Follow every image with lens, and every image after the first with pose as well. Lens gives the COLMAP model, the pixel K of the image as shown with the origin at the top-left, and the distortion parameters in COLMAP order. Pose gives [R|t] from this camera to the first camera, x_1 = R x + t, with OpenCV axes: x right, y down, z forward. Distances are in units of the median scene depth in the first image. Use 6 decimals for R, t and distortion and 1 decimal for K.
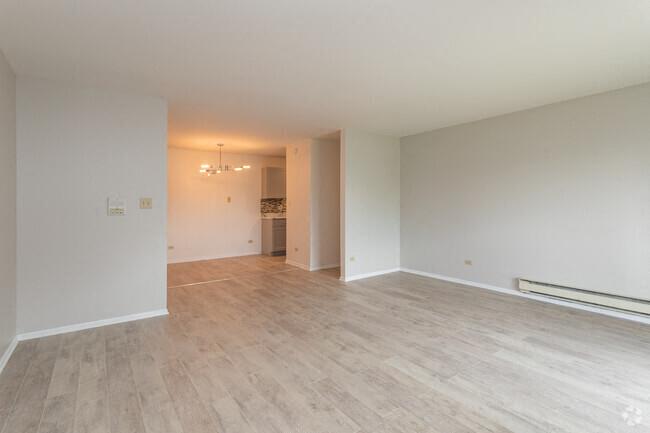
lens RADIAL K [[348.0, 0, 325.6], [0, 348.0, 196.1], [0, 0, 1]] dist [-0.000650, 0.000236]
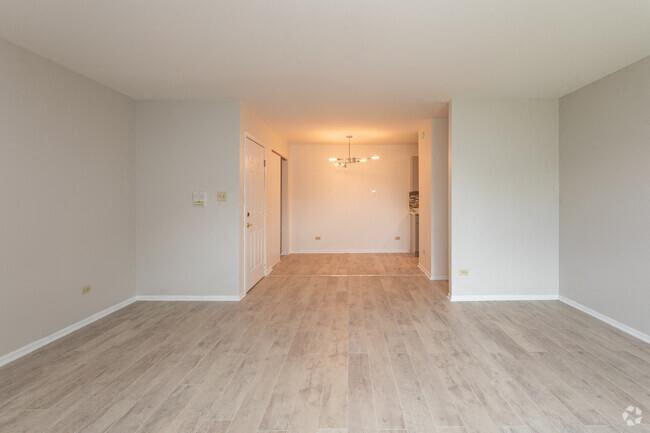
lens RADIAL K [[348.0, 0, 325.6], [0, 348.0, 196.1], [0, 0, 1]] dist [-0.000650, 0.000236]
pose [[0.797615, 0.002521, -0.603162, 0.419651], [0.008539, 0.999844, 0.015471, 0.005352], [0.603107, -0.017491, 0.797469, 0.336890]]
